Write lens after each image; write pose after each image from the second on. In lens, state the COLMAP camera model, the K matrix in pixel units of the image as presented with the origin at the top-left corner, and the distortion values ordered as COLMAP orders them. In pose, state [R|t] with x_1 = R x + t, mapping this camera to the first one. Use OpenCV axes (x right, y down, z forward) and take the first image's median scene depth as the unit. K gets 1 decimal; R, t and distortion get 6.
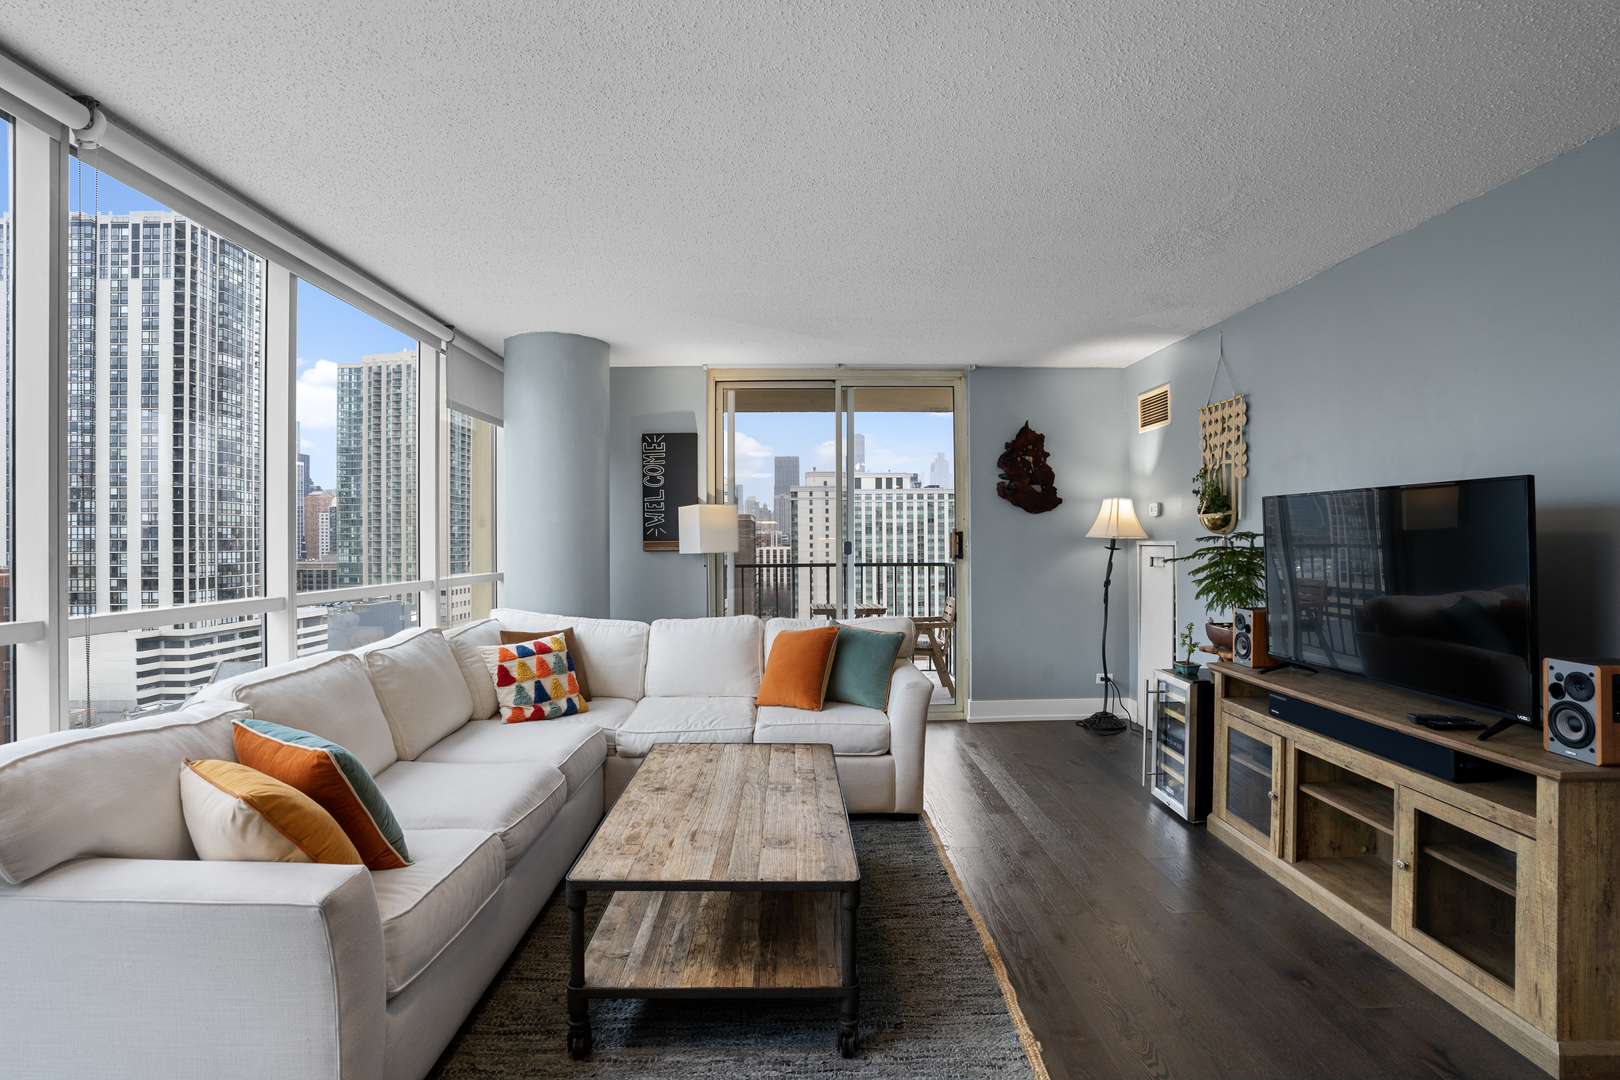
lens RADIAL K [[755.1, 0, 816.2], [0, 755.1, 538.2], [0, 0, 1]] dist [-0.068547, 0.024279]
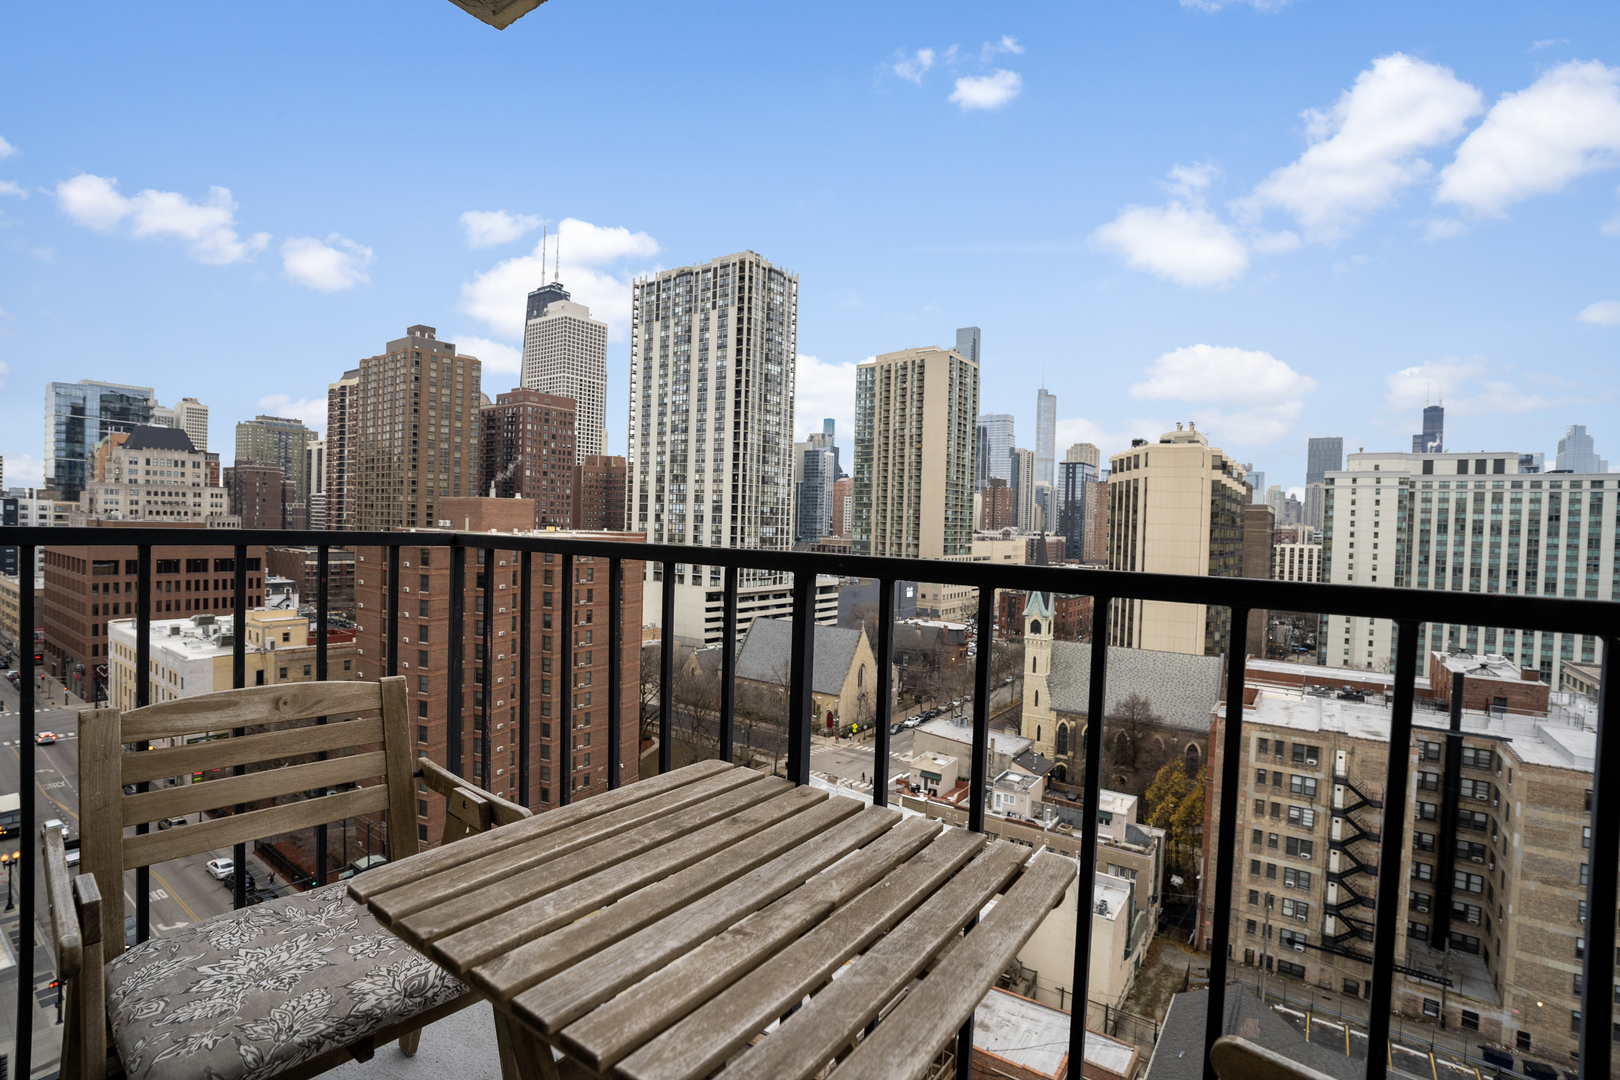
lens RADIAL K [[755.1, 0, 808.9], [0, 755.1, 538.5], [0, 0, 1]] dist [-0.068547, 0.024279]
pose [[0.794477, 0.043520, -0.605732, 0.175139], [-0.033869, 0.999052, 0.027357, 0.028727], [0.606349, -0.001219, 0.795198, 0.857814]]
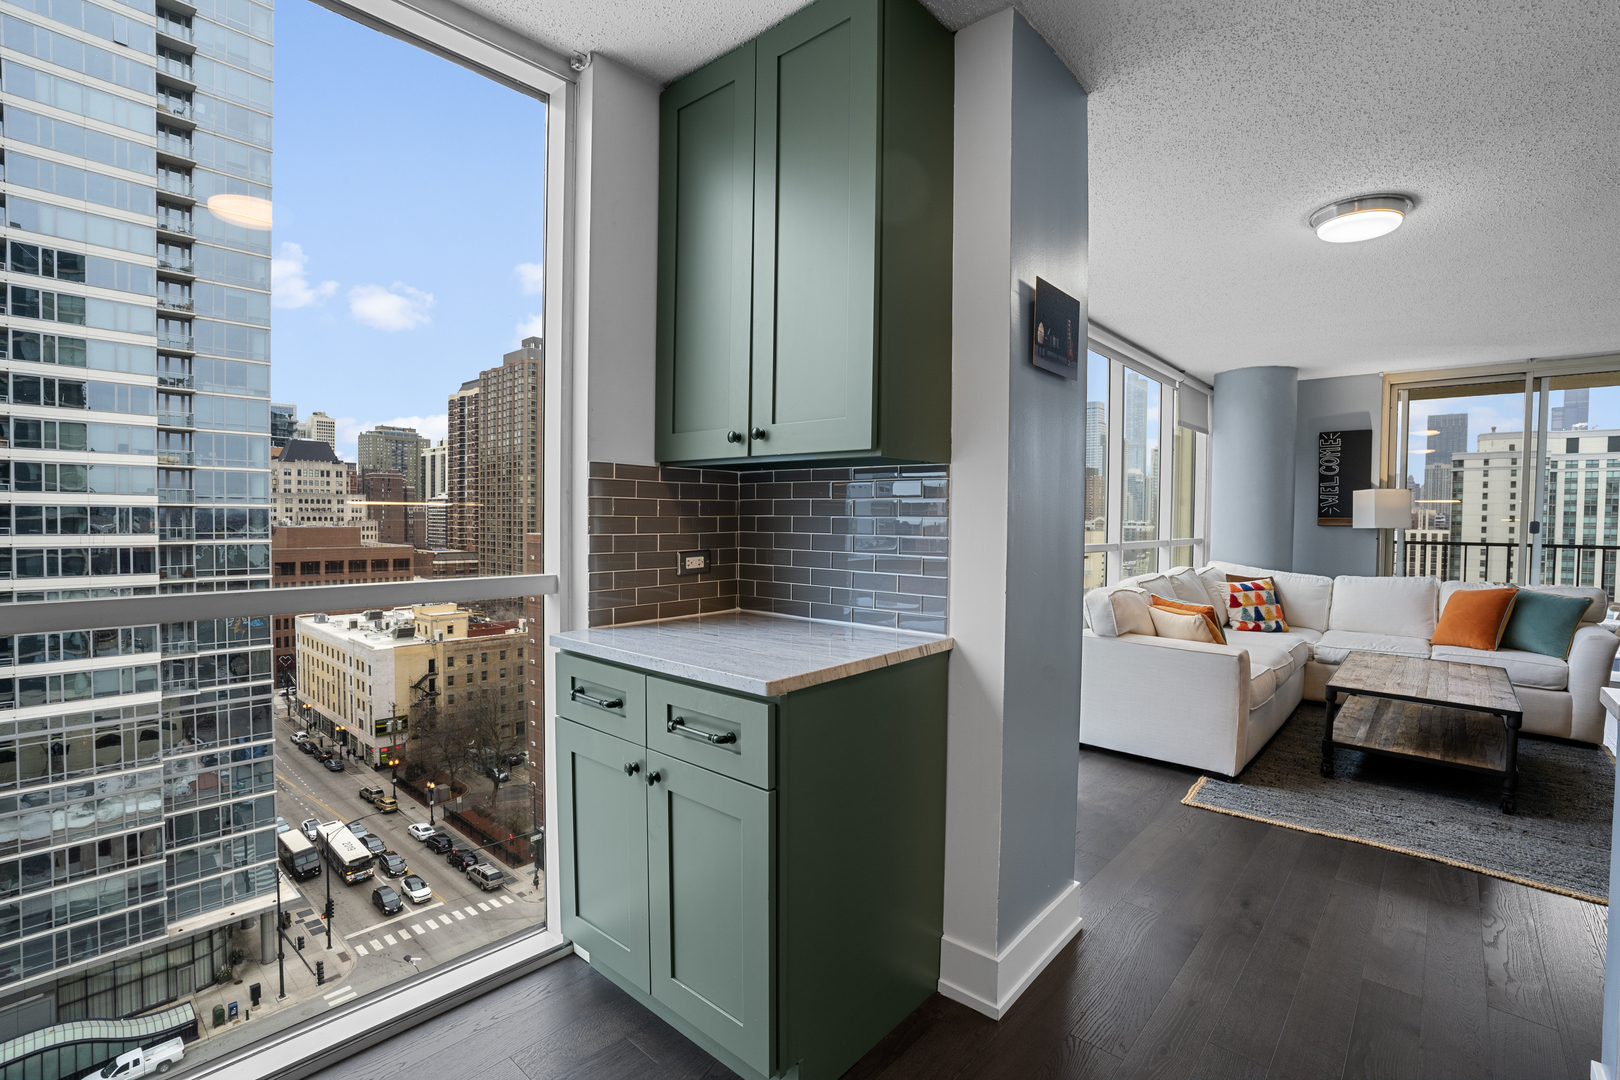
lens RADIAL K [[755.1, 0, 804.7], [0, 755.1, 537.9], [0, 0, 1]] dist [-0.068547, 0.024279]
pose [[0.724422, 0.035796, -0.688426, -0.002934], [-0.013695, 0.999201, 0.037543, 0.002500], [0.689220, -0.017769, 0.724334, -0.361341]]
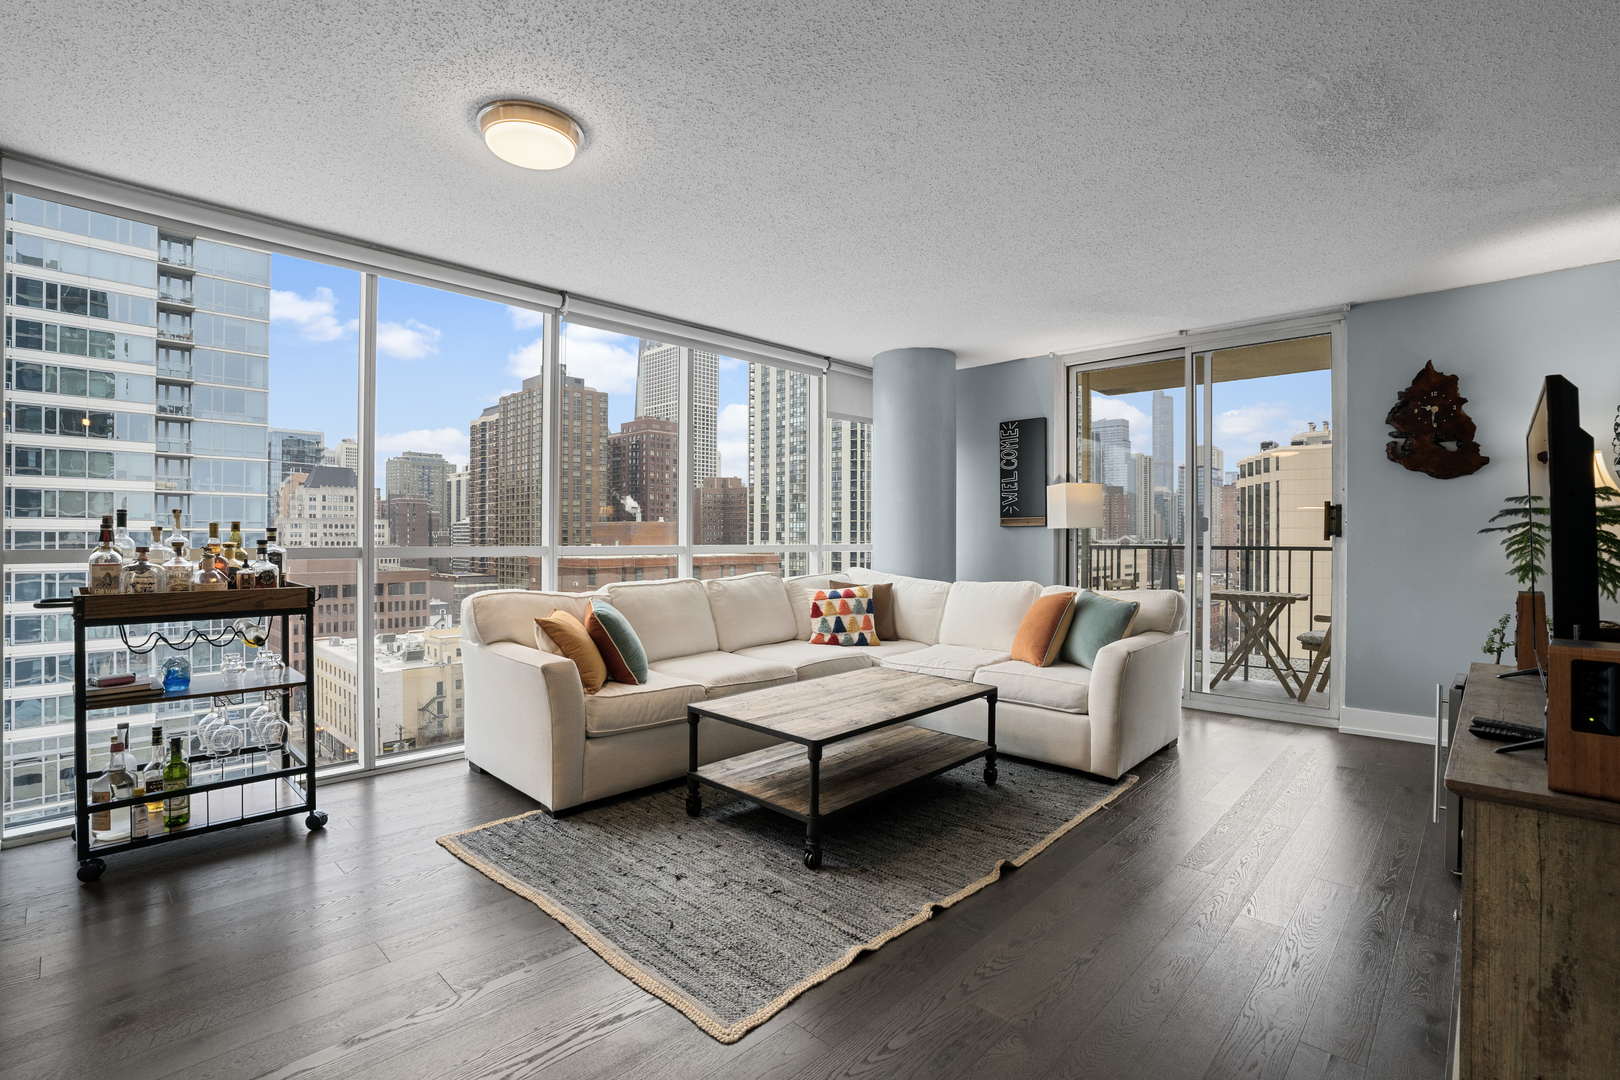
lens RADIAL K [[755.1, 0, 806.2], [0, 755.1, 538.5], [0, 0, 1]] dist [-0.068547, 0.024279]
pose [[0.702235, 0.010506, -0.711868, 0.271586], [-0.004664, 0.999938, 0.010157, 0.017955], [0.711930, -0.003812, 0.702240, 0.001572]]
